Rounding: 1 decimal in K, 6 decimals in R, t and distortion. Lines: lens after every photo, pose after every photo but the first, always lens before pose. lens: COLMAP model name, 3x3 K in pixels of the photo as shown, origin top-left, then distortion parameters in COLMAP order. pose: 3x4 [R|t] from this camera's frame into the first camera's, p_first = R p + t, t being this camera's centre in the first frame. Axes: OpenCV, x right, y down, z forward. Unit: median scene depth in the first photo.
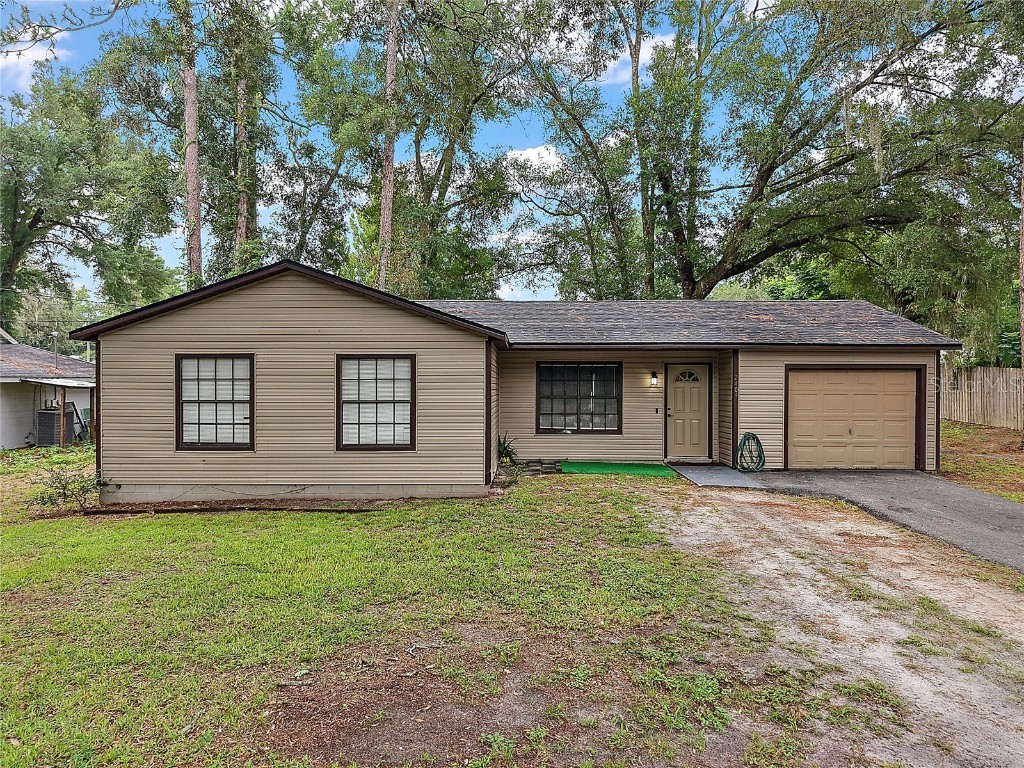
lens RADIAL K [[714.3, 0, 512.0], [0, 714.3, 384.0], [0, 0, 1]] dist [0.006064, -0.000007]
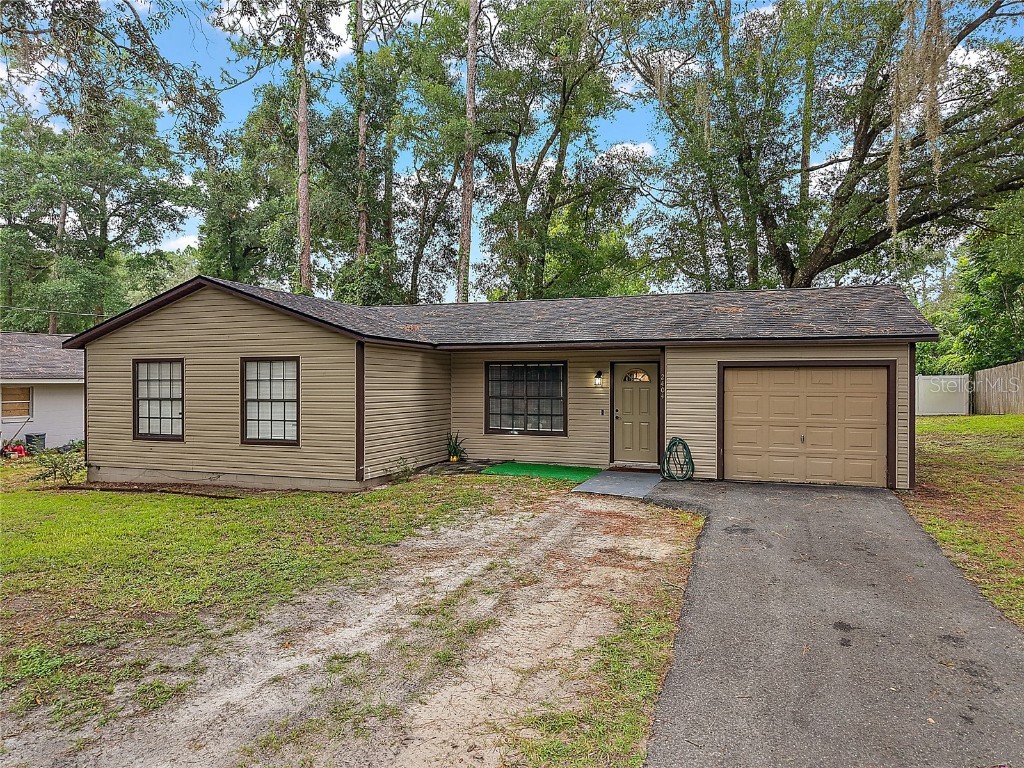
lens RADIAL K [[710.9, 0, 512.0], [0, 710.9, 384.0], [0, 0, 1]] dist [0.001639, -0.002090]
pose [[0.940328, -0.000465, -0.340268, 0.441984], [0.000389, 1.000000, -0.000291, 0.000106], [0.340268, 0.000141, 0.940329, 0.079778]]
